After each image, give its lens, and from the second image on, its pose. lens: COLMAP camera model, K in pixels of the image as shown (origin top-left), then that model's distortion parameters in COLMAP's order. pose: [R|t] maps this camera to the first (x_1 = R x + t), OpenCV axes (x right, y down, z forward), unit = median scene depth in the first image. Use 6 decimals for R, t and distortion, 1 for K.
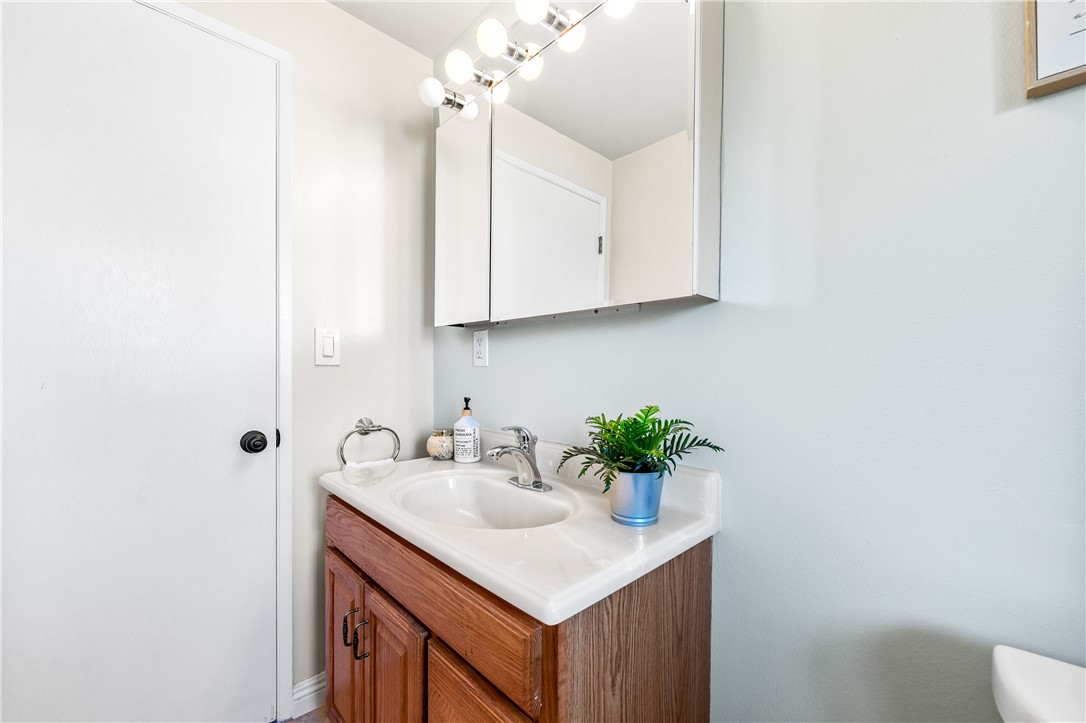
lens RADIAL K [[426.0, 0, 542.6], [0, 426.0, 354.7], [0, 0, 1]] dist [-0.000414, 0.000056]
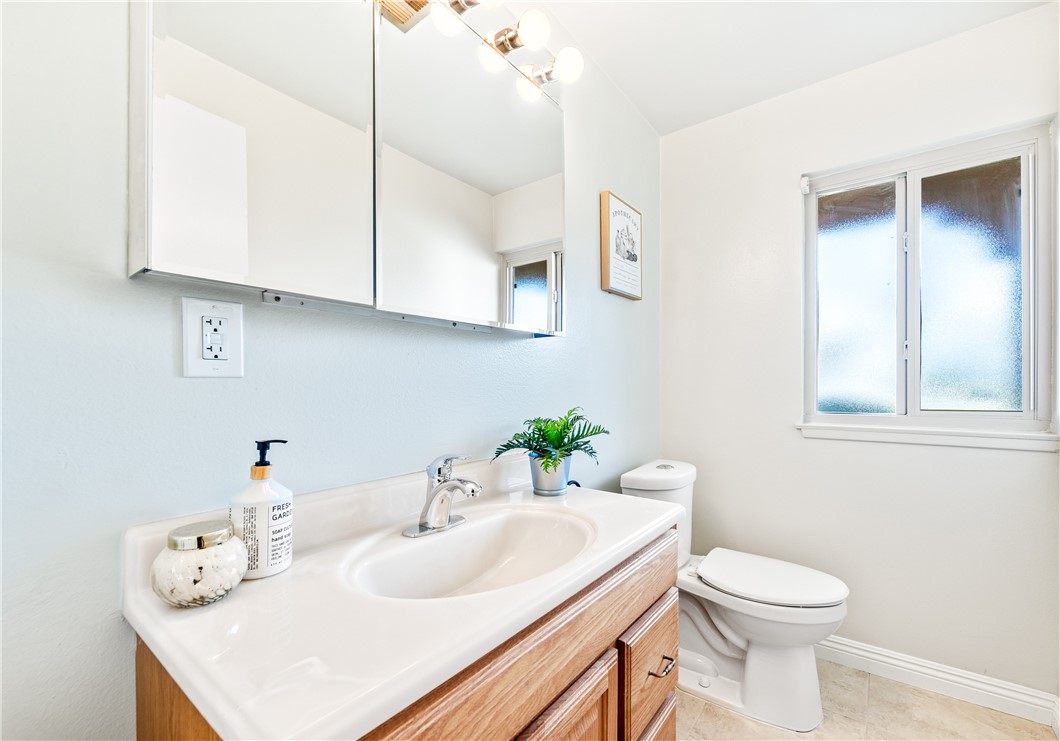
lens RADIAL K [[460.3, 0, 531.6], [0, 460.3, 387.6], [0, 0, 1]] dist [0.000396, 0.000025]
pose [[-0.144578, -0.003370, 0.989488, -0.859807], [-0.032047, 0.999486, -0.001279, 0.035107], [-0.988974, -0.031895, -0.144612, 0.895309]]
